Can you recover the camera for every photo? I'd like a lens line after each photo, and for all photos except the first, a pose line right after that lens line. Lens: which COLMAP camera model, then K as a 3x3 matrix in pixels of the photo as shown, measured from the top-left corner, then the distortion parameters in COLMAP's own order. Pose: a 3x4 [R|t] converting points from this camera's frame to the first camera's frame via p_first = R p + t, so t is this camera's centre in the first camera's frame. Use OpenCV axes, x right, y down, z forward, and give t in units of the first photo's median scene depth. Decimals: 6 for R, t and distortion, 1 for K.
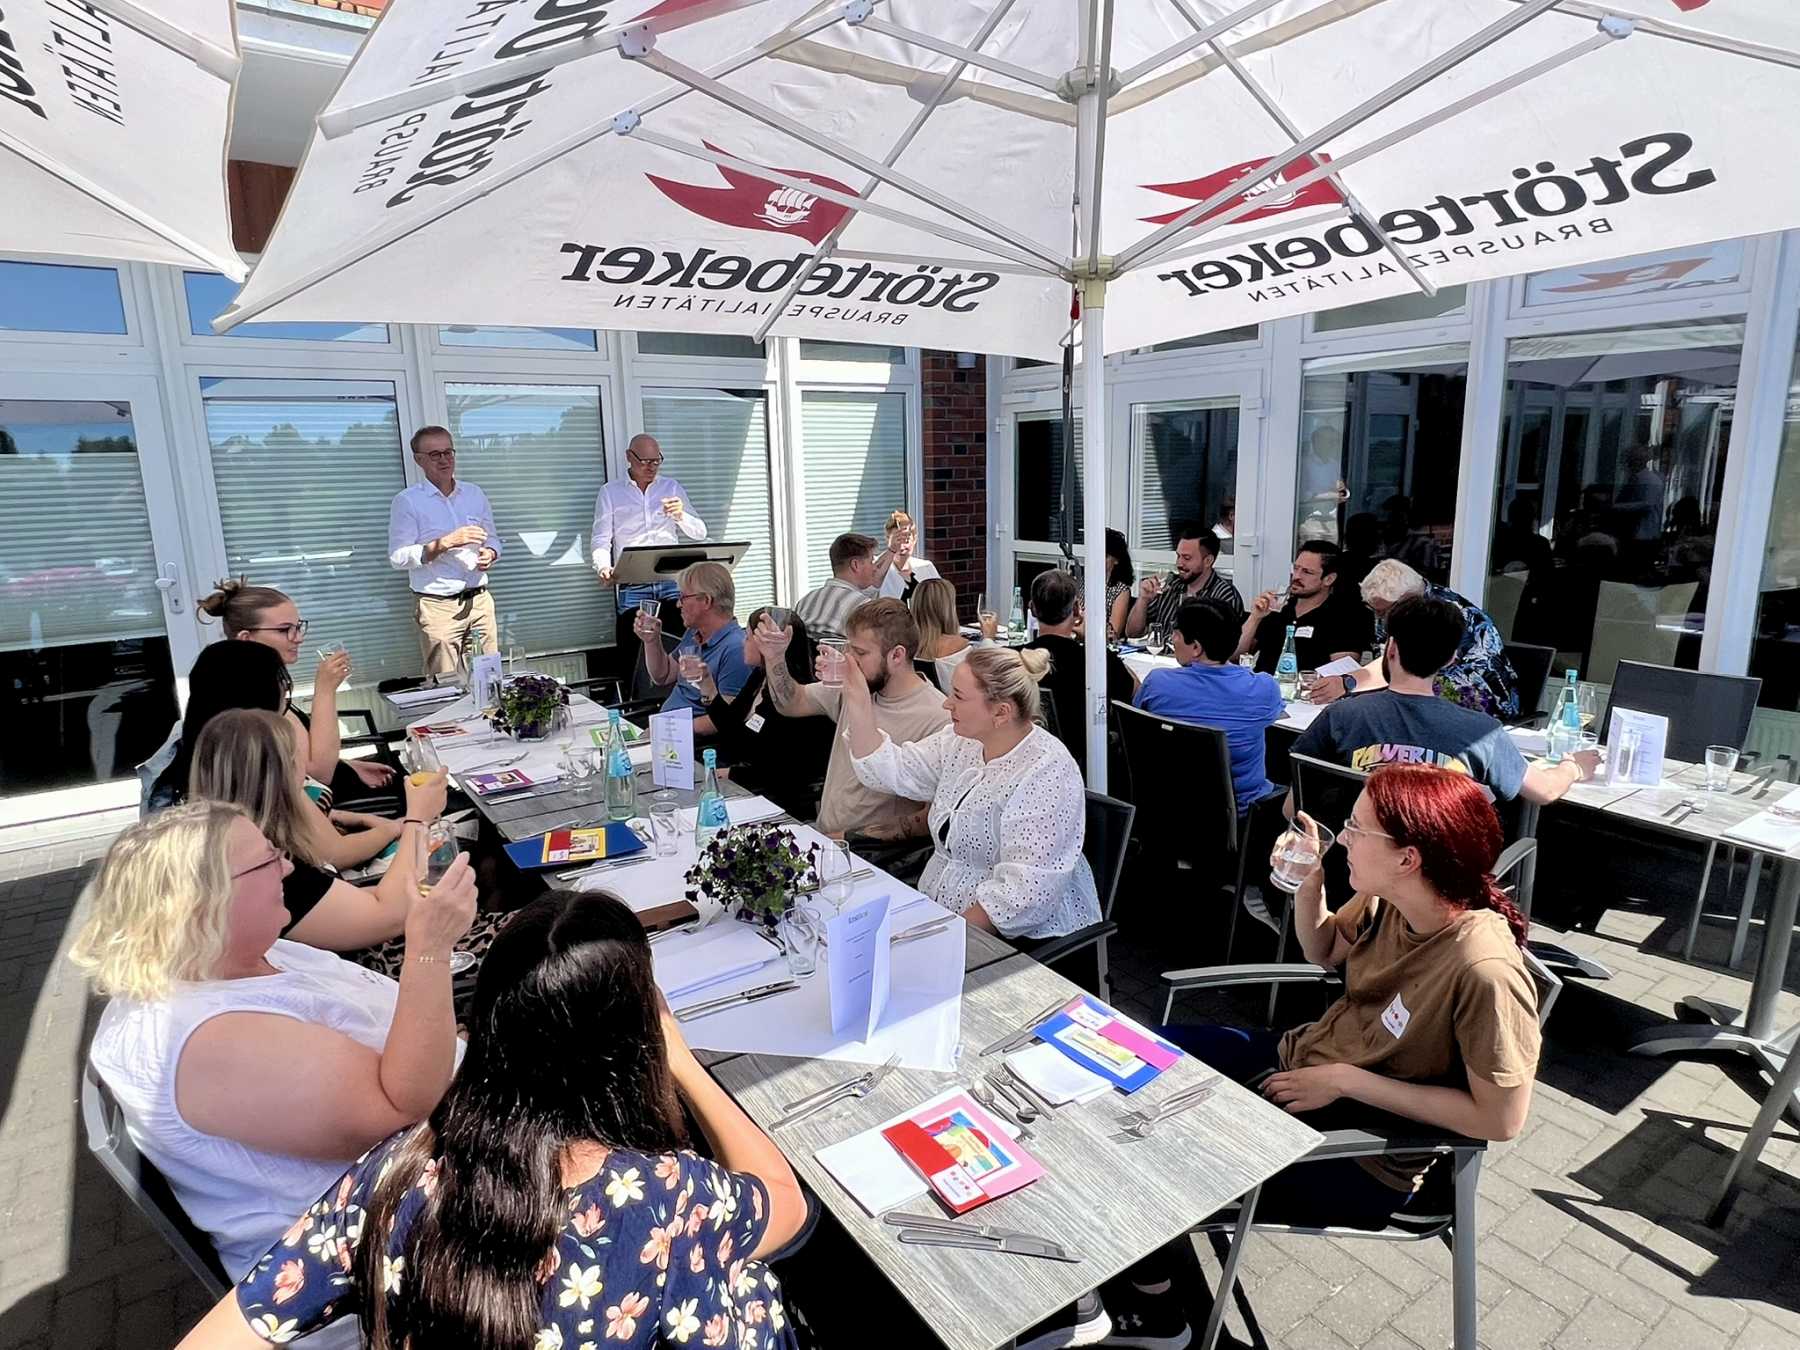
lens RADIAL K [[1037.6, 0, 895.6], [0, 1037.6, 676.1], [0, 0, 1]] dist [-0.003222, -0.002178]
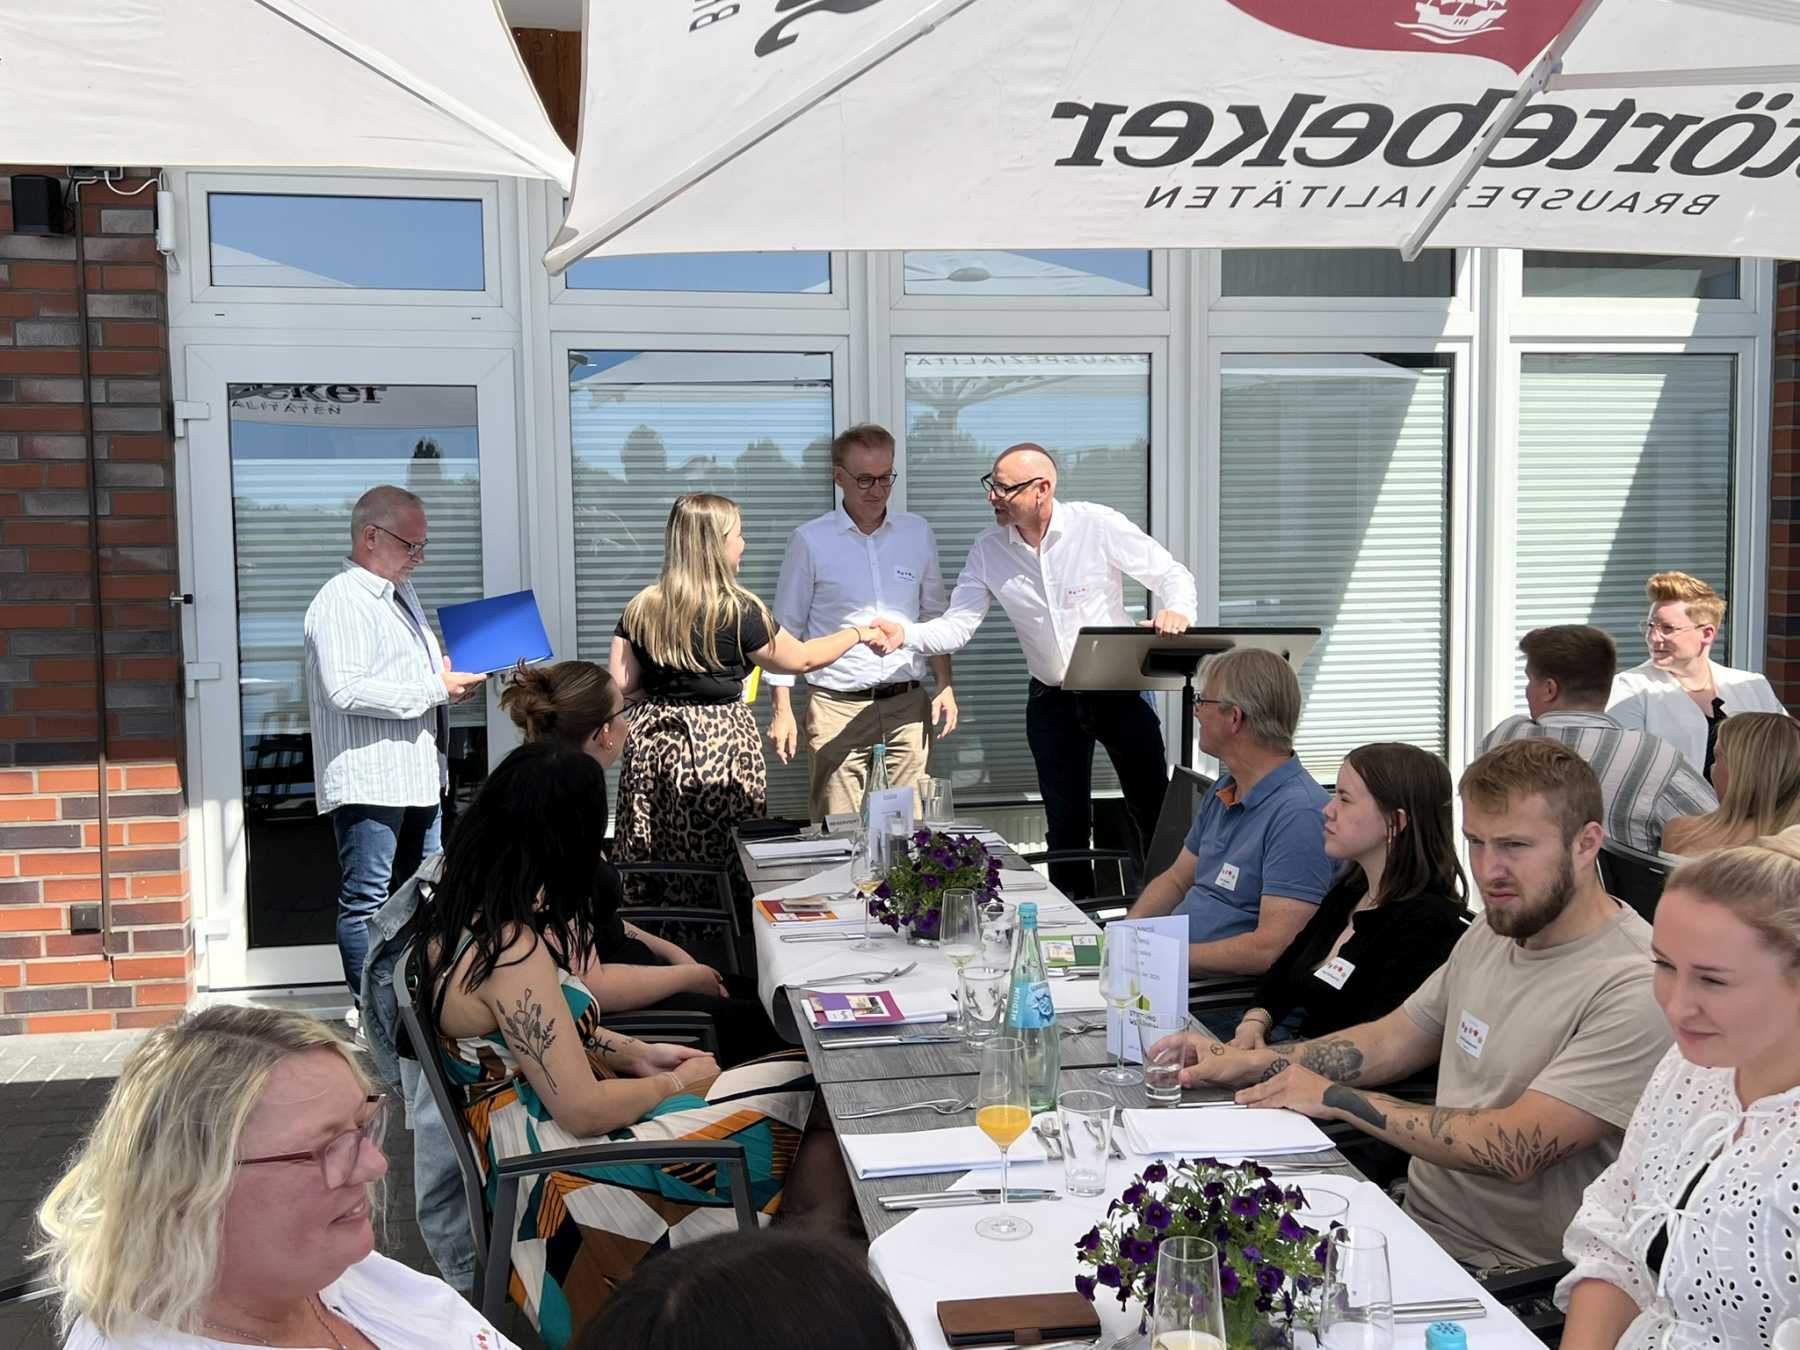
lens RADIAL K [[1788.8, 0, 924.6], [0, 1788.8, 646.2], [0, 0, 1]] dist [0.112132, -0.242097]
pose [[0.905541, 0.045360, -0.421827, 0.057798], [-0.096674, 0.990173, -0.101057, -0.000576], [0.413098, 0.132291, 0.901027, 0.083673]]
